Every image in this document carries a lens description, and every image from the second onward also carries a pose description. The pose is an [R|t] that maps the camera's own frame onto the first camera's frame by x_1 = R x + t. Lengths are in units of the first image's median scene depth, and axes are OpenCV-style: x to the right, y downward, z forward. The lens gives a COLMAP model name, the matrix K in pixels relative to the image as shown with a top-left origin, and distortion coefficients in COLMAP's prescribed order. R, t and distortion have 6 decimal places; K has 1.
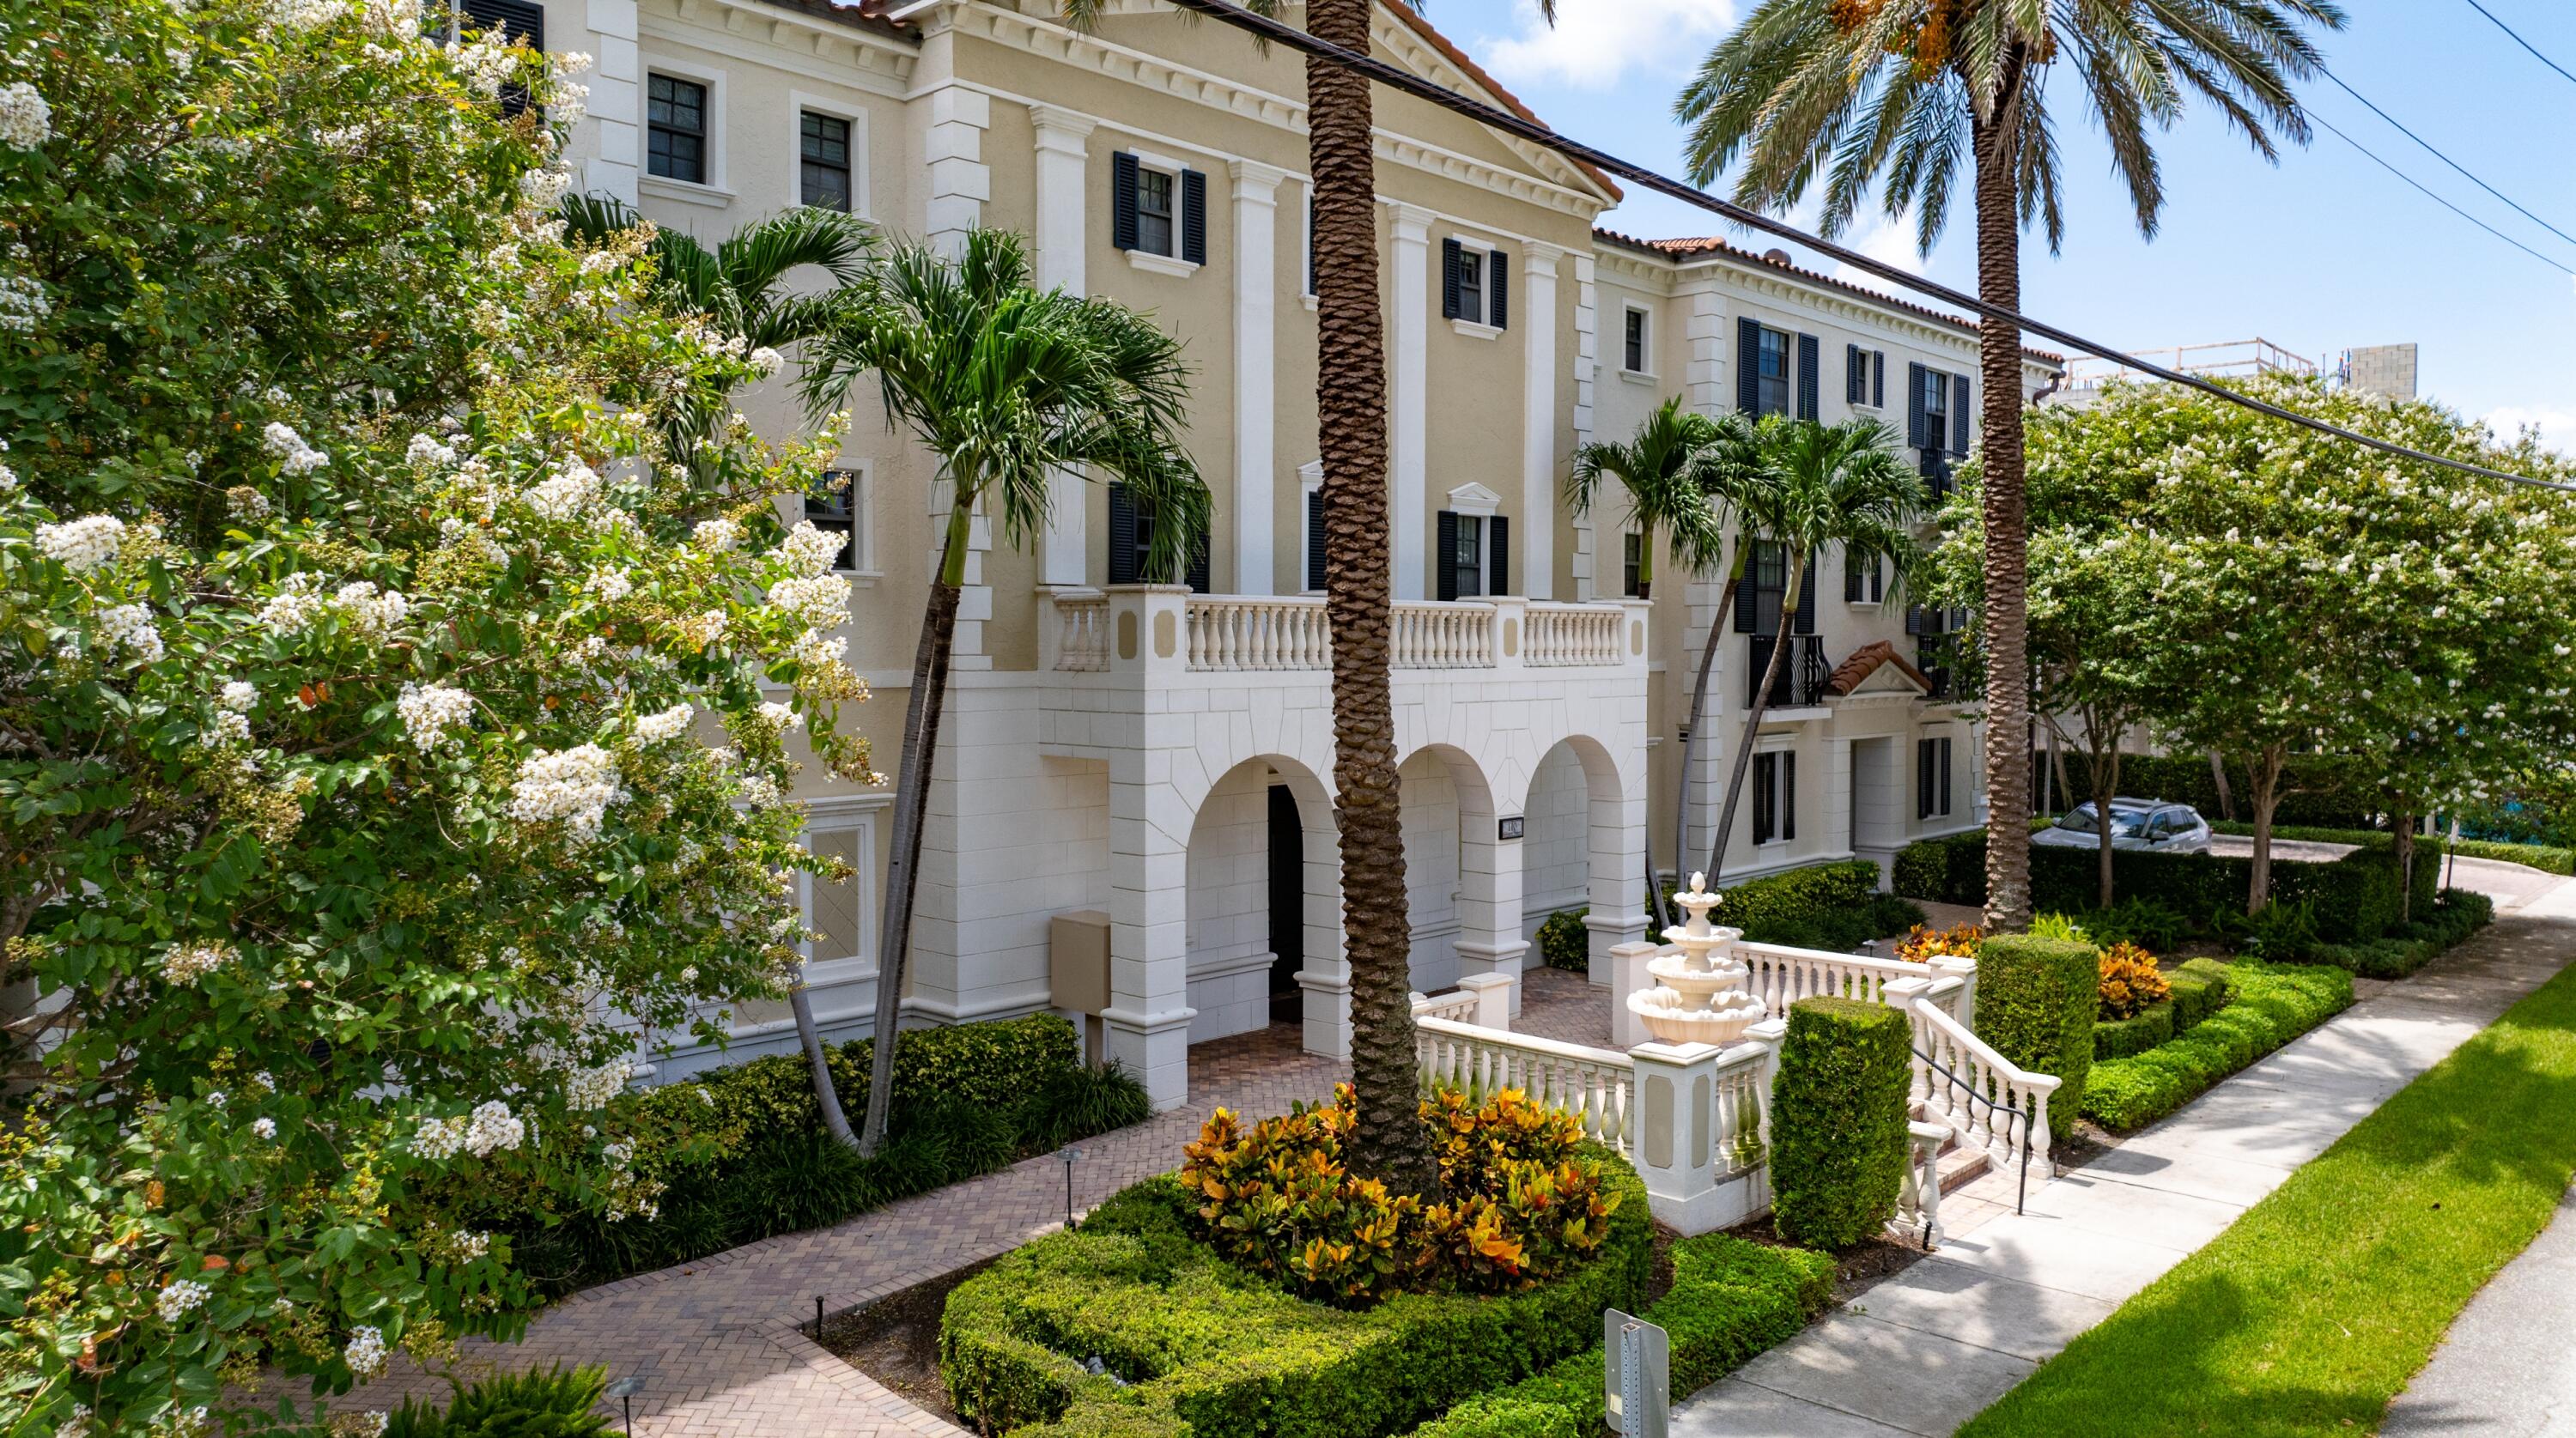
lens RADIAL K [[1822.6, 0, 1298.2], [0, 1822.6, 710.1], [0, 0, 1]] dist [-0.036015, 0.005515]
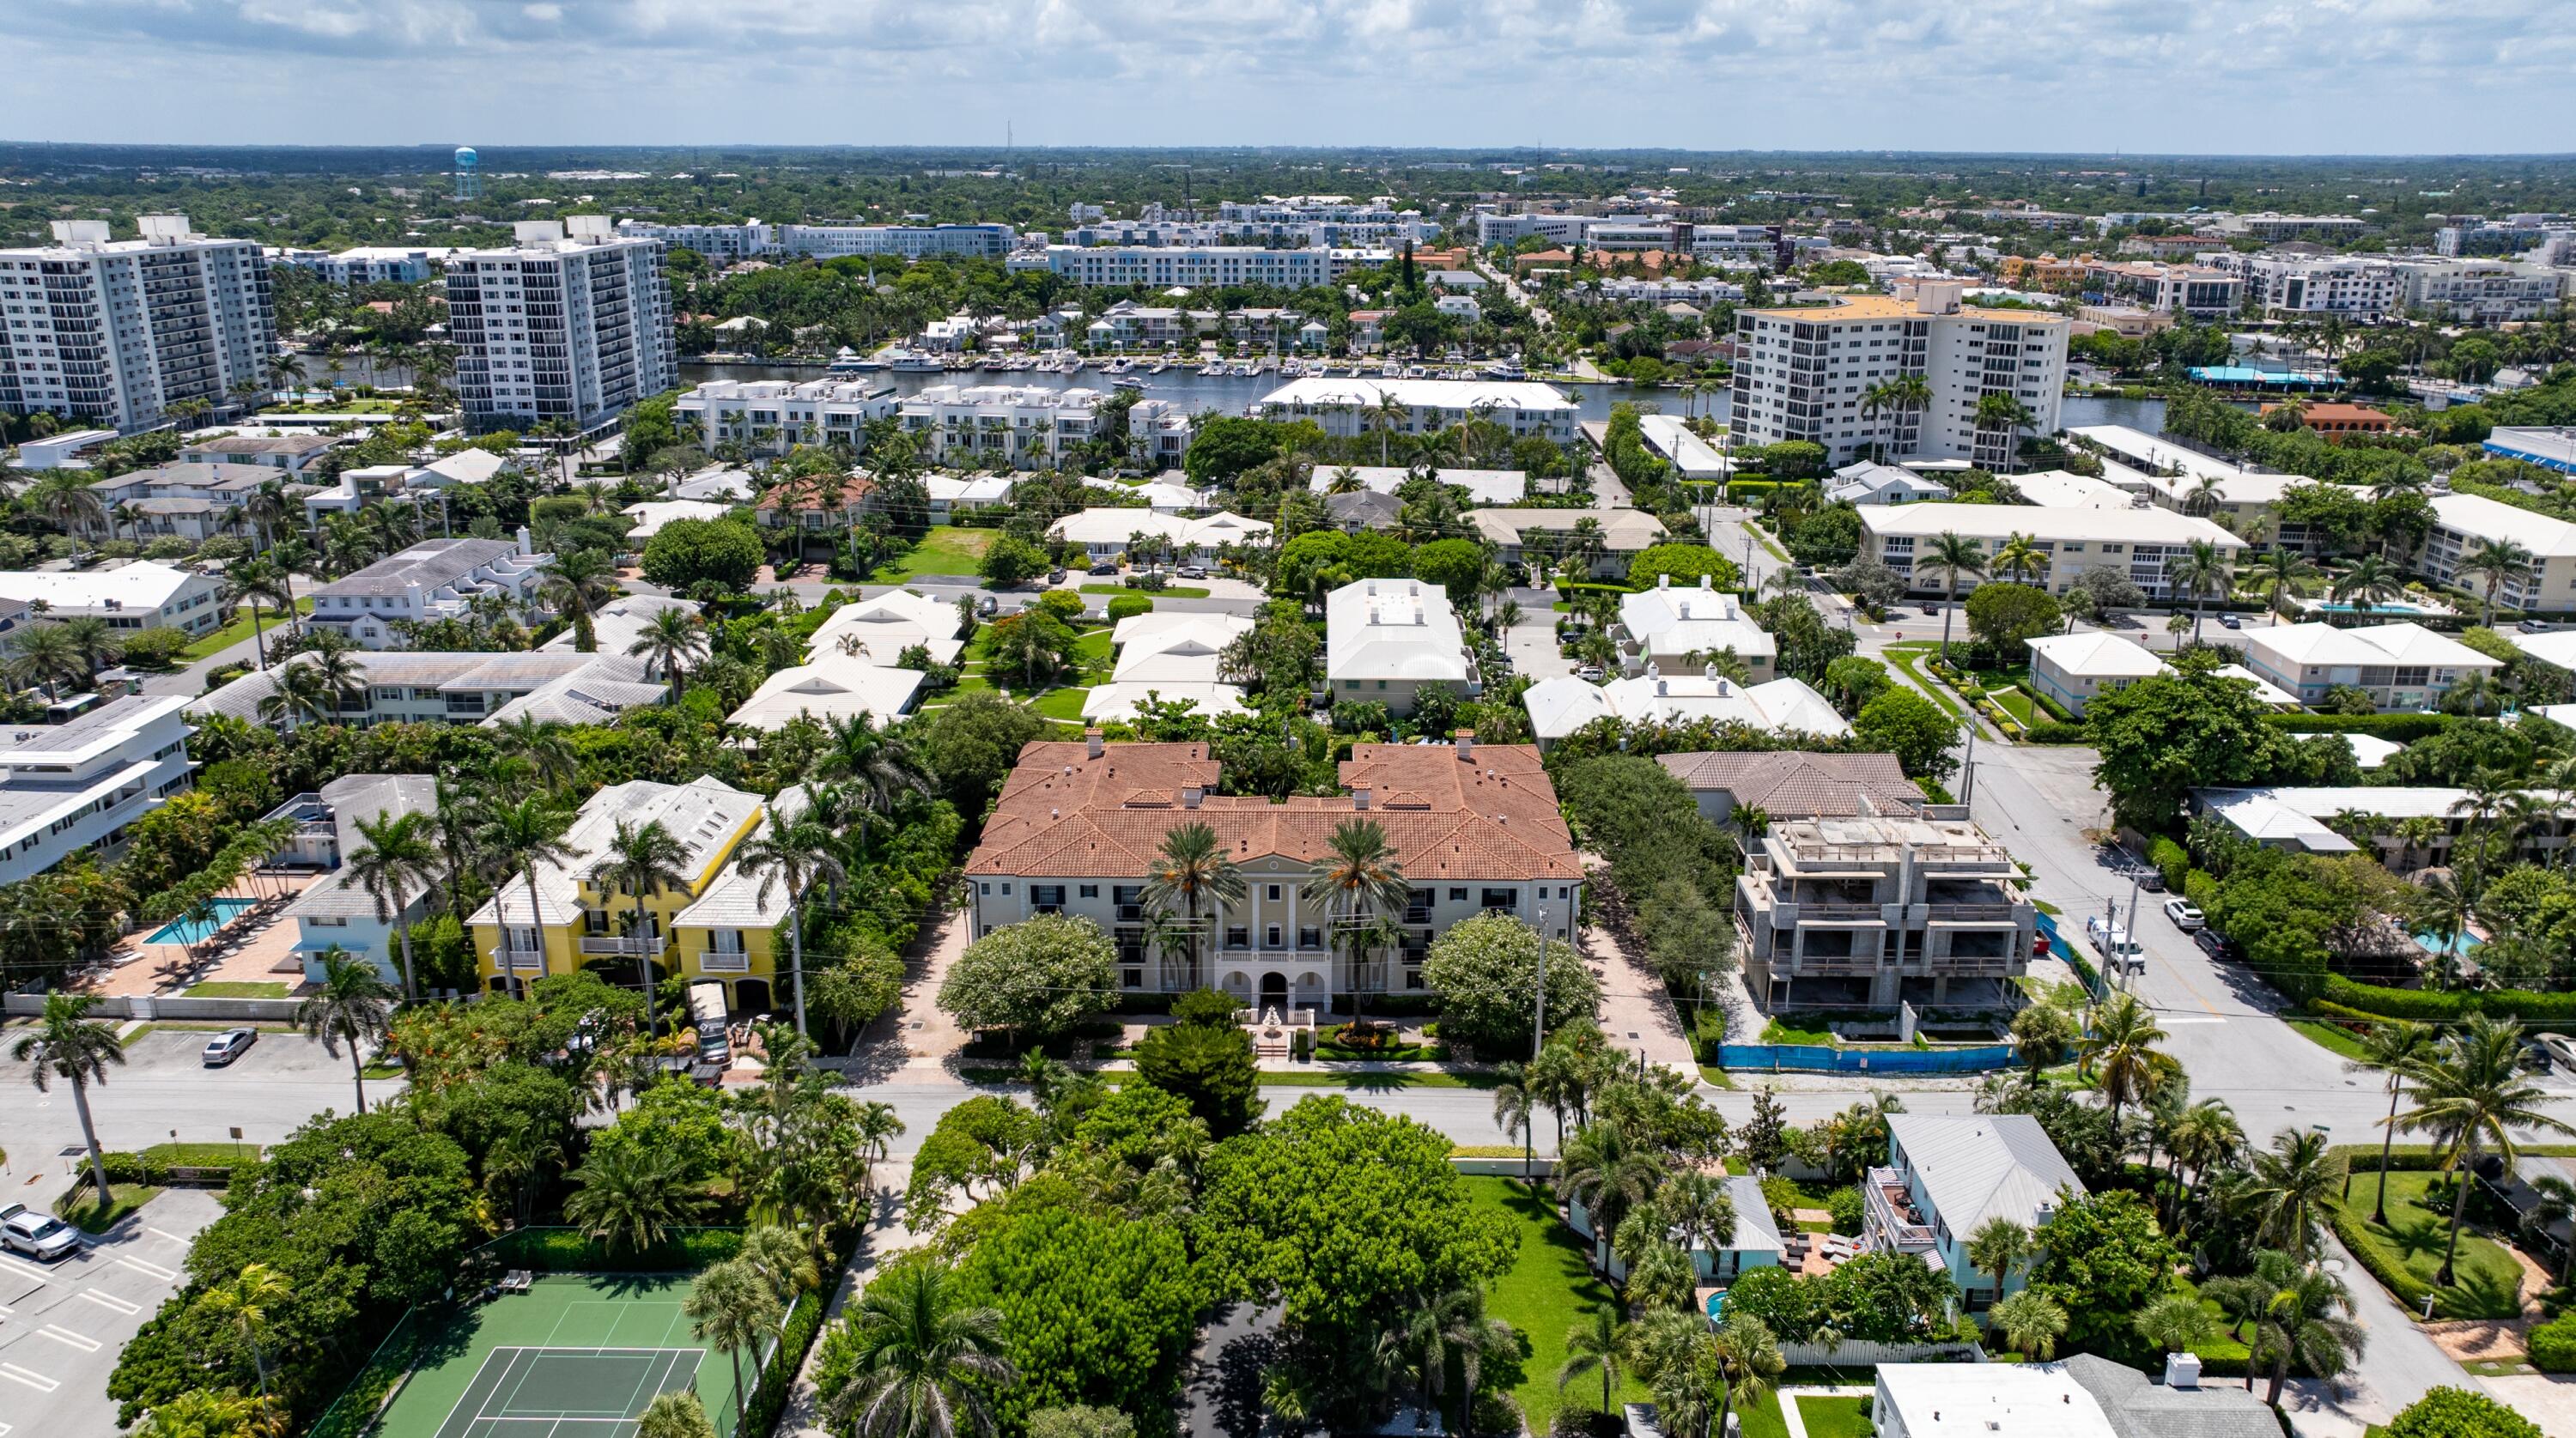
lens RADIAL K [[1822.6, 0, 1298.2], [0, 1822.6, 710.1], [0, 0, 1]] dist [-0.036015, 0.005515]
pose [[0.670736, 0.212395, -0.710635, 5.007749], [-0.033121, 0.965742, 0.257381, -2.812592], [0.740956, -0.149098, 0.654793, -3.382389]]
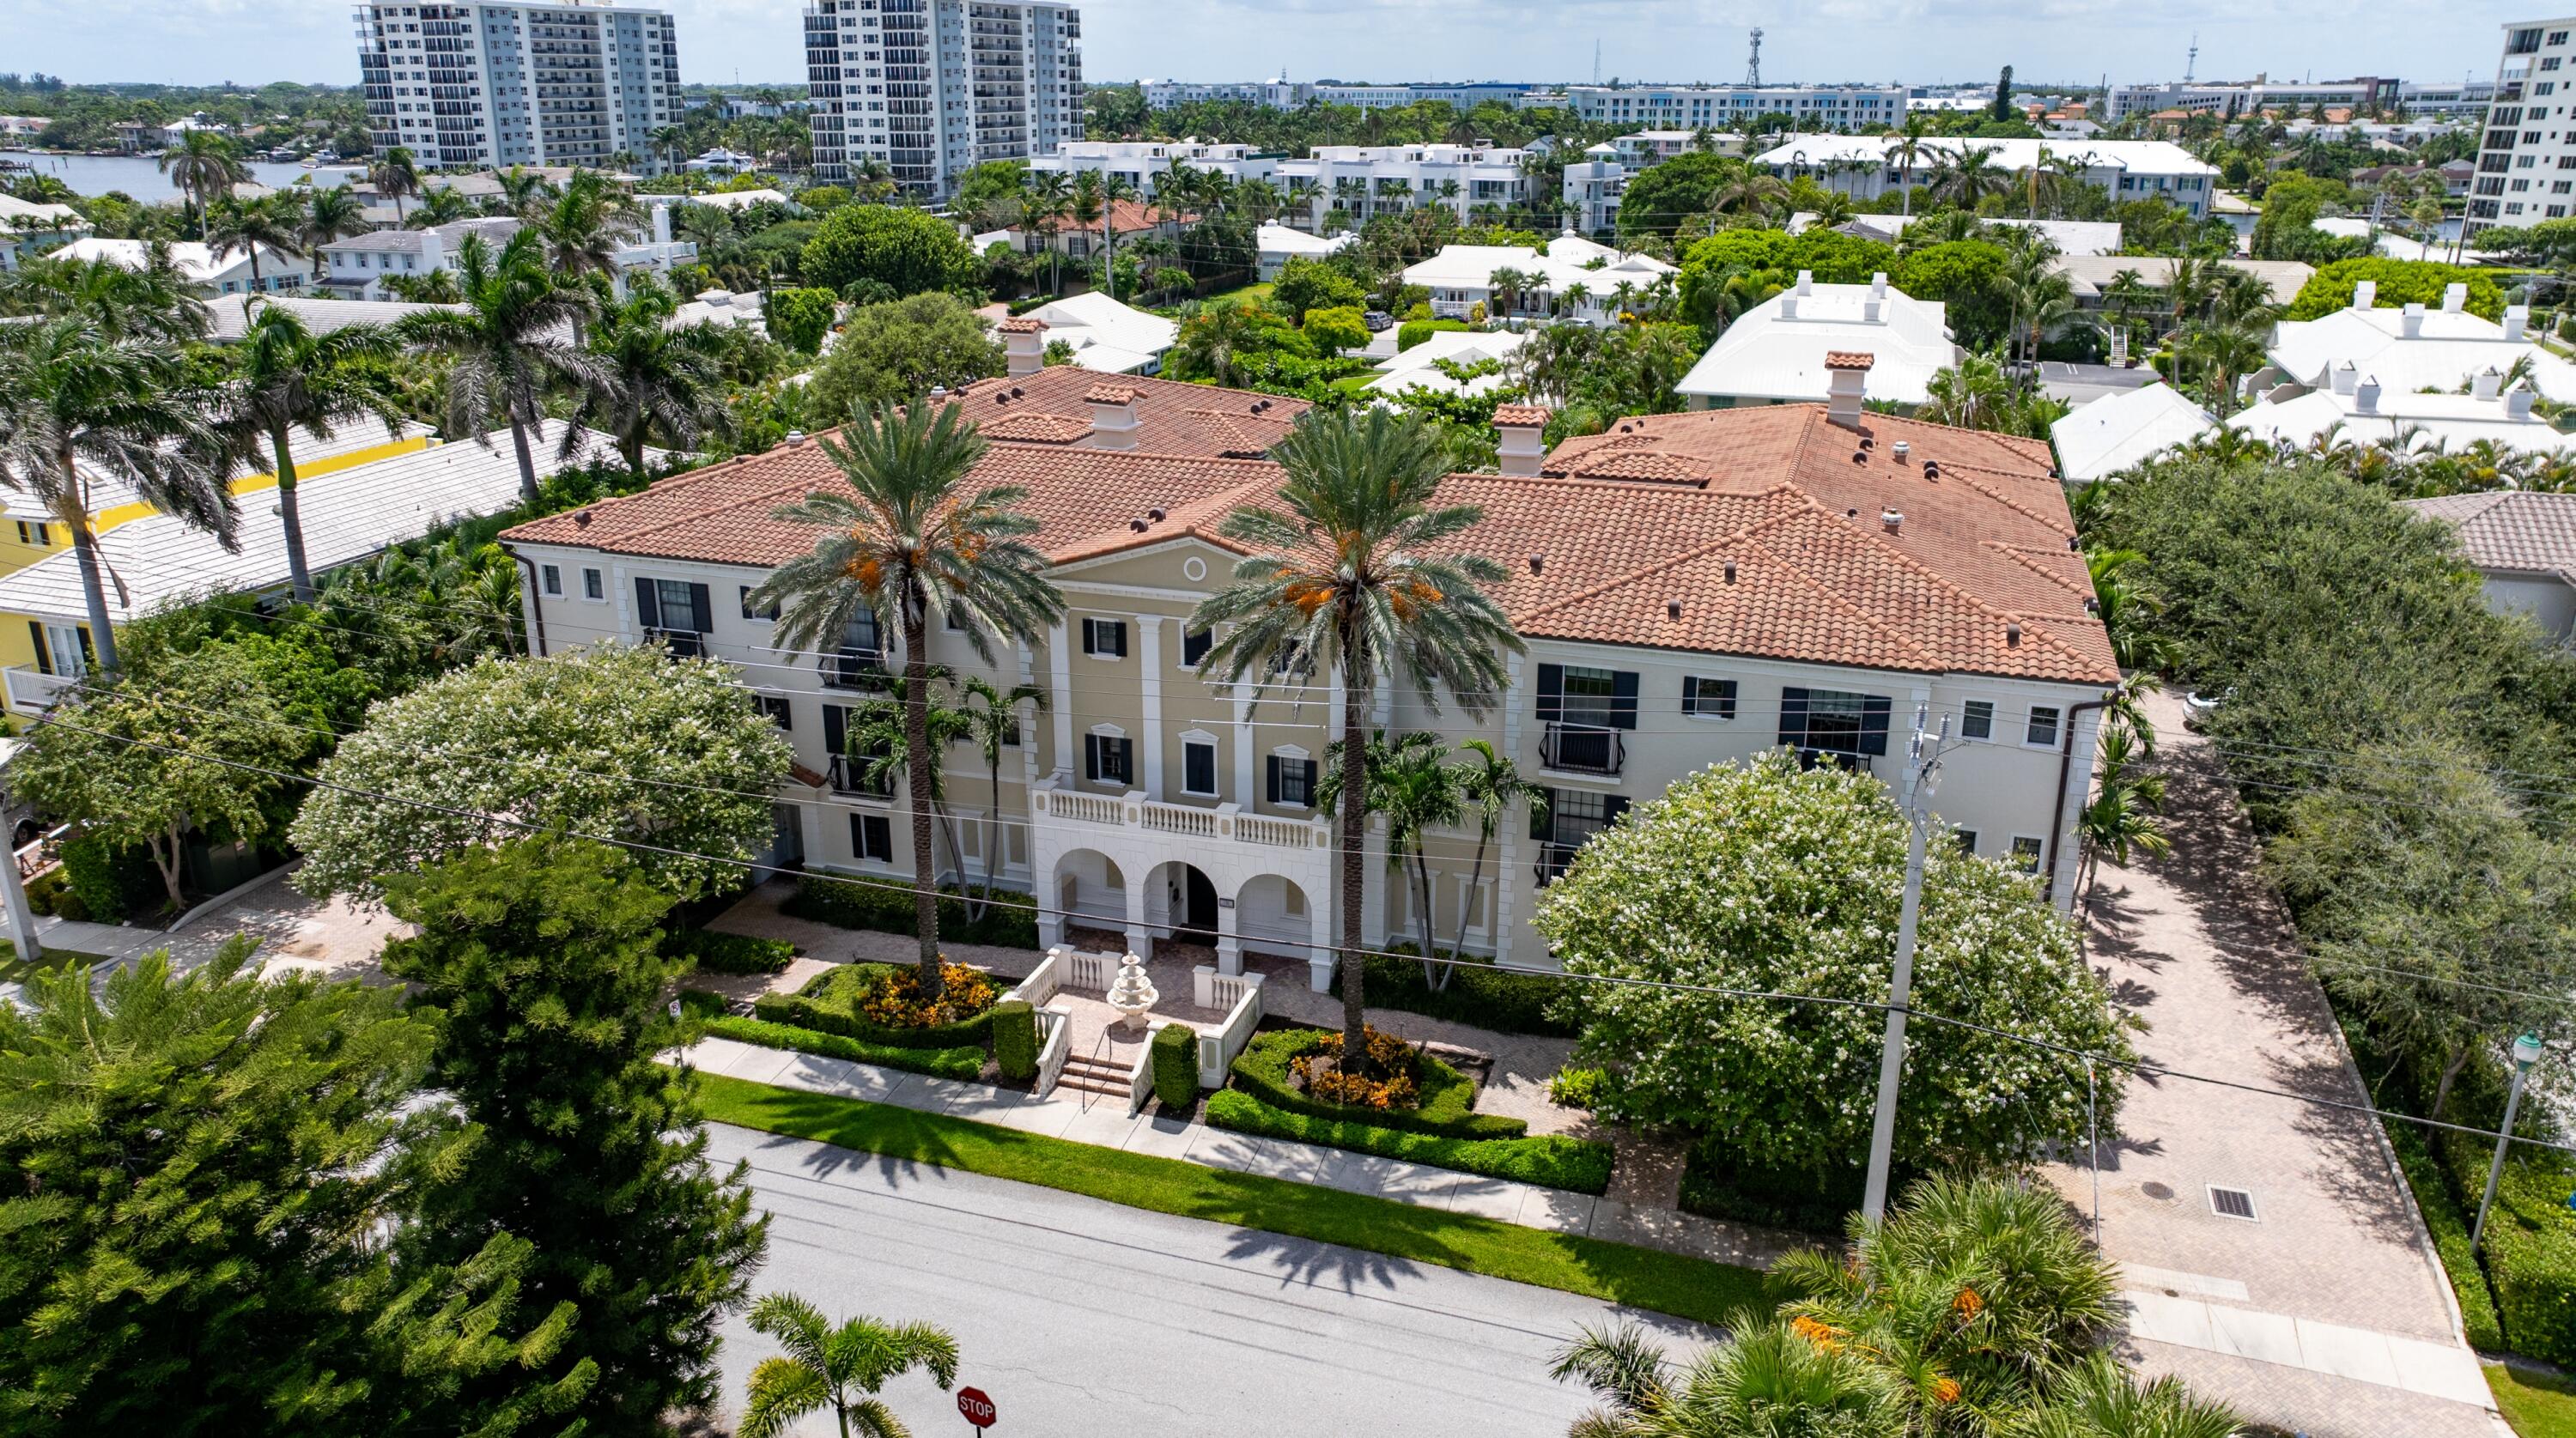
lens RADIAL K [[1821.2, 0, 1307.1], [0, 1821.2, 712.9], [0, 0, 1]] dist [-0.062013, 0.062921]
pose [[0.411022, 0.285590, -0.865736, 2.364785], [-0.042391, 0.954622, 0.294786, -0.963894], [0.910639, -0.084465, 0.404477, 0.196290]]
